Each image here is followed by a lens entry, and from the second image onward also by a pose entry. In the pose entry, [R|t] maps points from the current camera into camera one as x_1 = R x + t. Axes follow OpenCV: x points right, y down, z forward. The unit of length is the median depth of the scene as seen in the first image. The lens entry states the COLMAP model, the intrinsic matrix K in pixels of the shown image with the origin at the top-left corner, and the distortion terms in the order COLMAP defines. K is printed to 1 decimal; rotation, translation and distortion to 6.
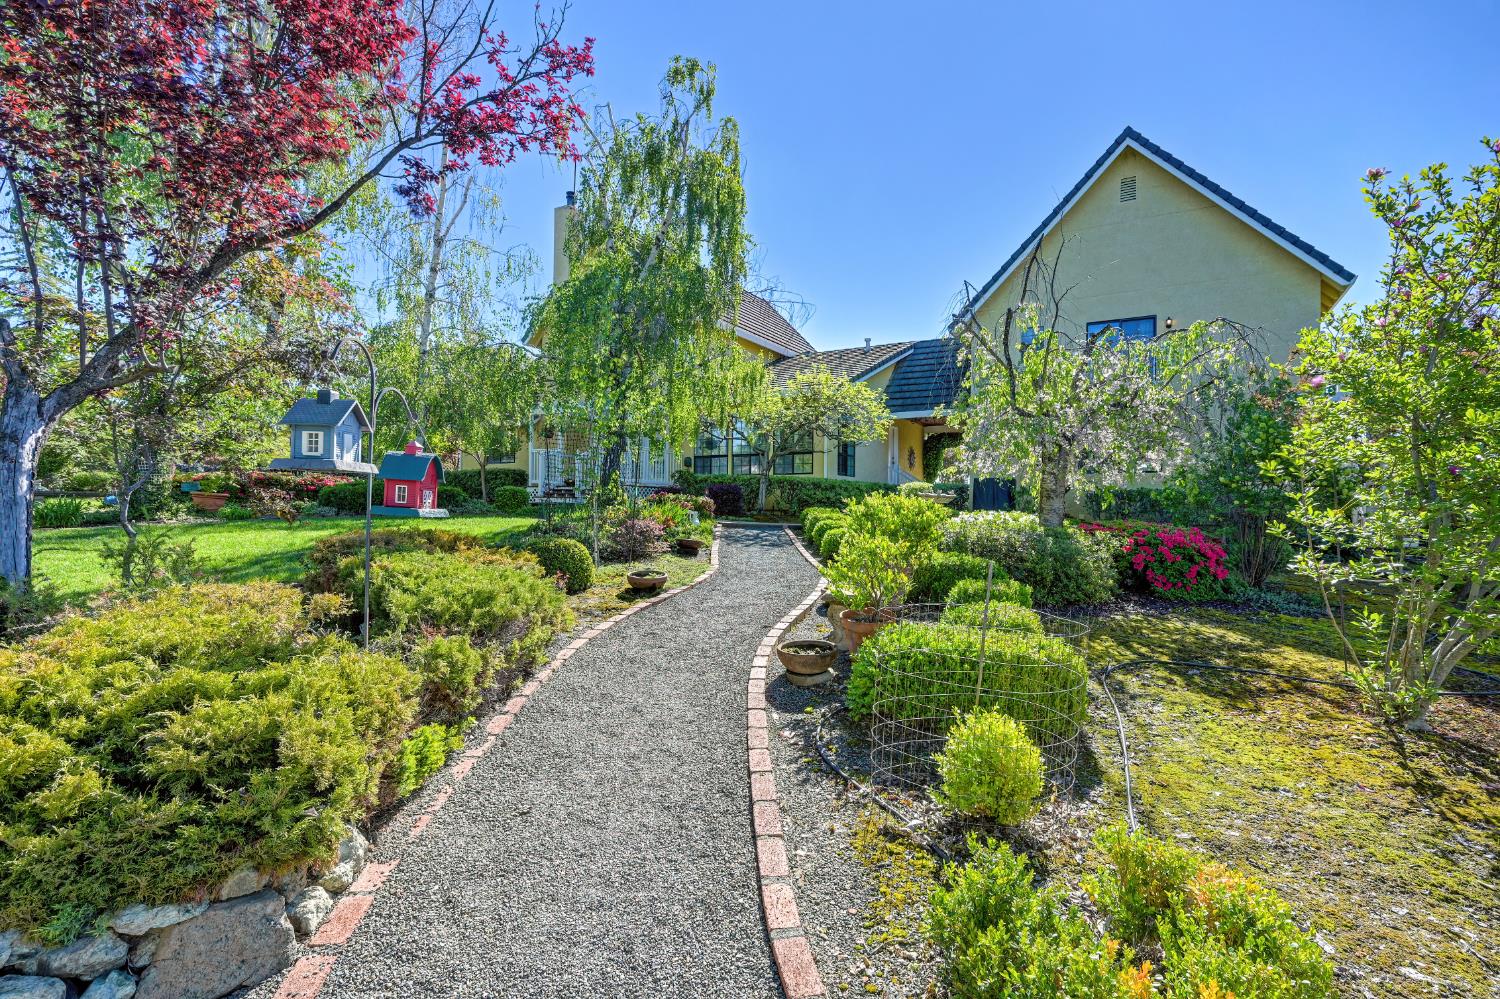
lens RADIAL K [[685.5, 0, 749.4], [0, 685.5, 501.2], [0, 0, 1]] dist [0.001115, -0.000089]
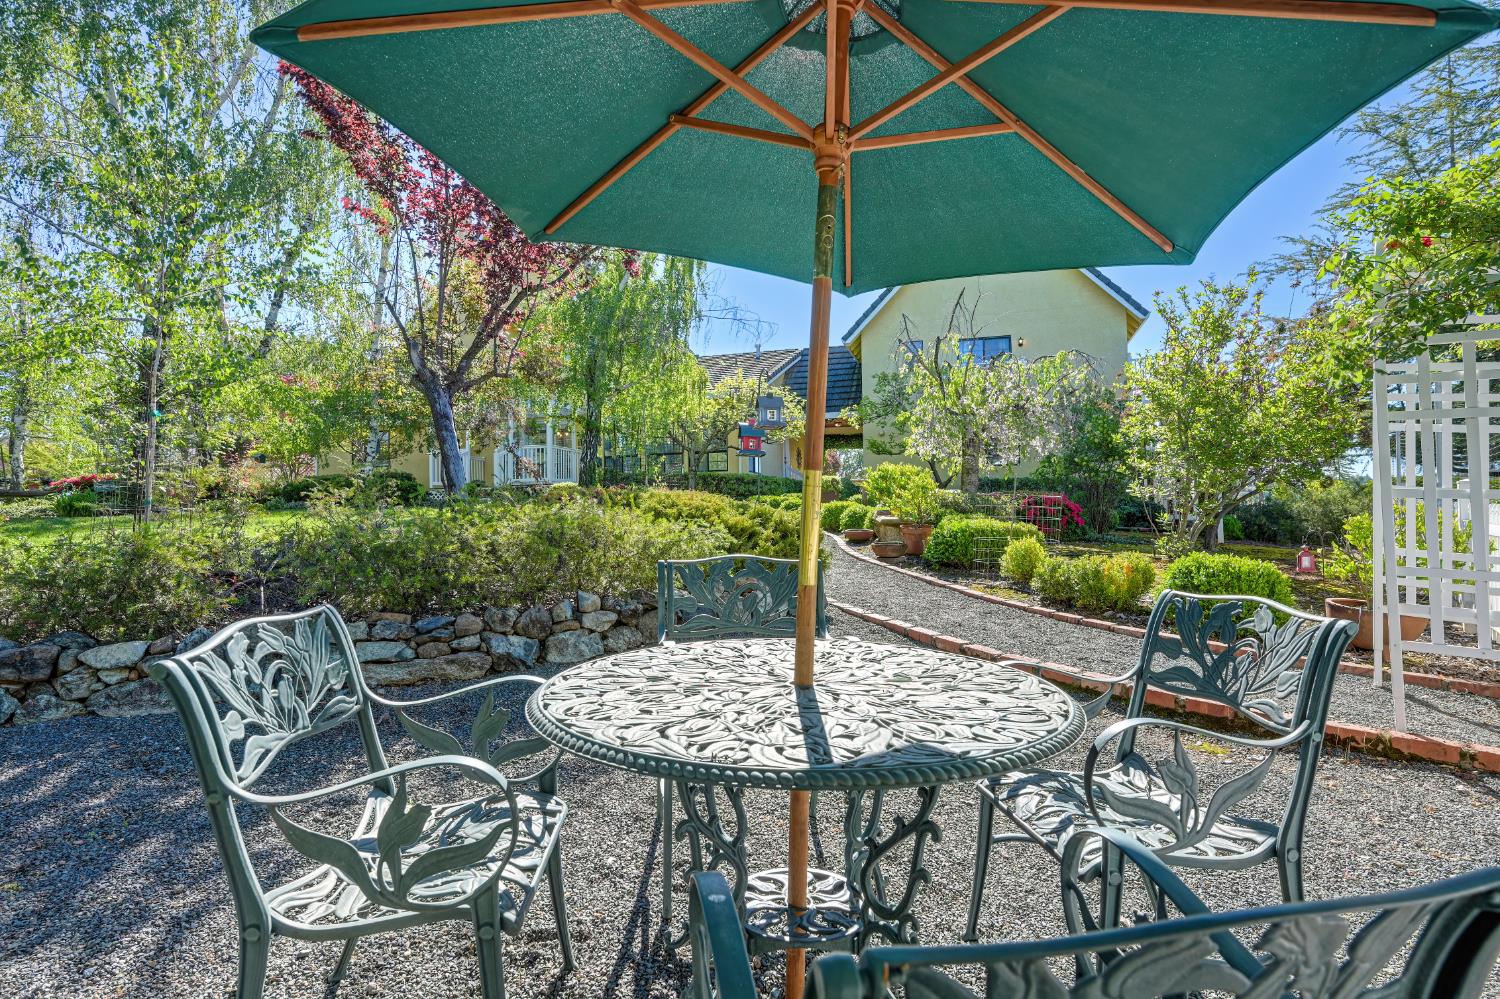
lens RADIAL K [[780.8, 0, 750.3], [0, 780.8, 497.6], [0, 0, 1]] dist [-0.002121, -0.000043]
pose [[0.970099, -0.018780, 0.241982, -0.433911], [0.025179, 0.999410, -0.023378, 0.080468], [-0.241400, 0.028772, 0.969999, -0.488858]]
